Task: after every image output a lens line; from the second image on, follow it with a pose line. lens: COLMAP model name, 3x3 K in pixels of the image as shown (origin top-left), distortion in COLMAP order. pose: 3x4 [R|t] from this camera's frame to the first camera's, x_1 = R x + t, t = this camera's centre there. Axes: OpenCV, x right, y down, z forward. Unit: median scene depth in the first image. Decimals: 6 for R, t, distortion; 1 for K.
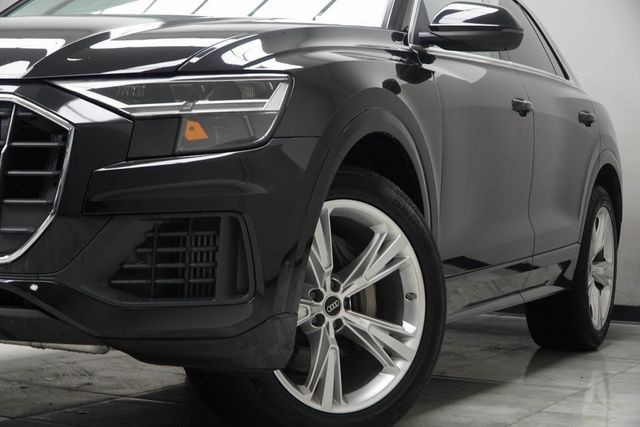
lens RADIAL K [[1373.5, 0, 320.0], [0, 1373.5, 213.5], [0, 0, 1]] dist [-0.481188, 0.299101]
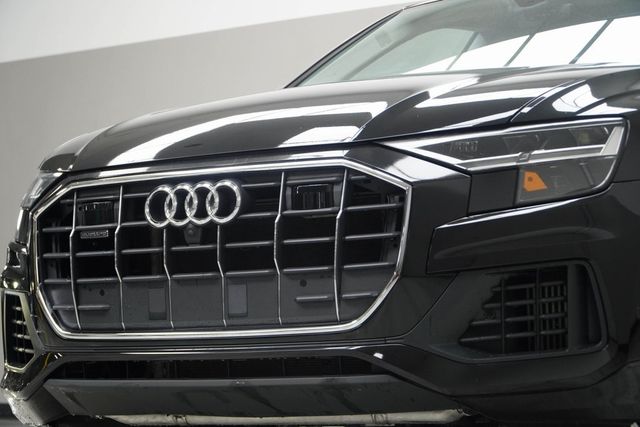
lens RADIAL K [[2030.6, 0, 320.0], [0, 2030.6, 213.5], [0, 0, 1]] dist [-0.377881, -0.357545]
pose [[0.981008, -0.088550, -0.172576, 0.006680], [0.074223, 0.993370, -0.087789, 0.078665], [0.179205, 0.073312, 0.981076, -0.451991]]
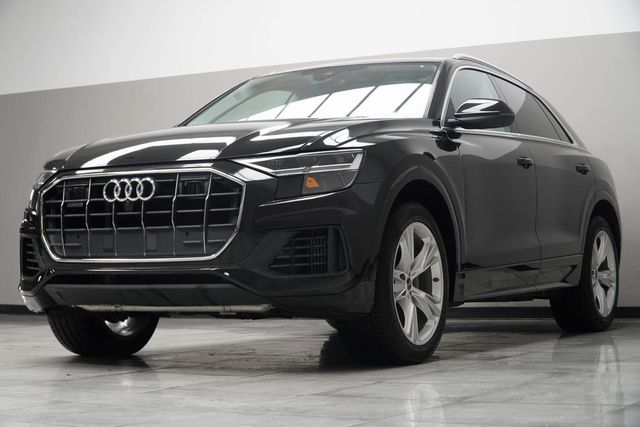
lens RADIAL K [[1419.4, 0, 320.0], [0, 1419.4, 213.5], [0, 0, 1]] dist [-0.710196, 6.510166]
pose [[0.993799, -0.061116, -0.092886, 0.093194], [0.054697, 0.996036, -0.070150, 0.114741], [0.096805, 0.064634, 0.993203, -0.882499]]
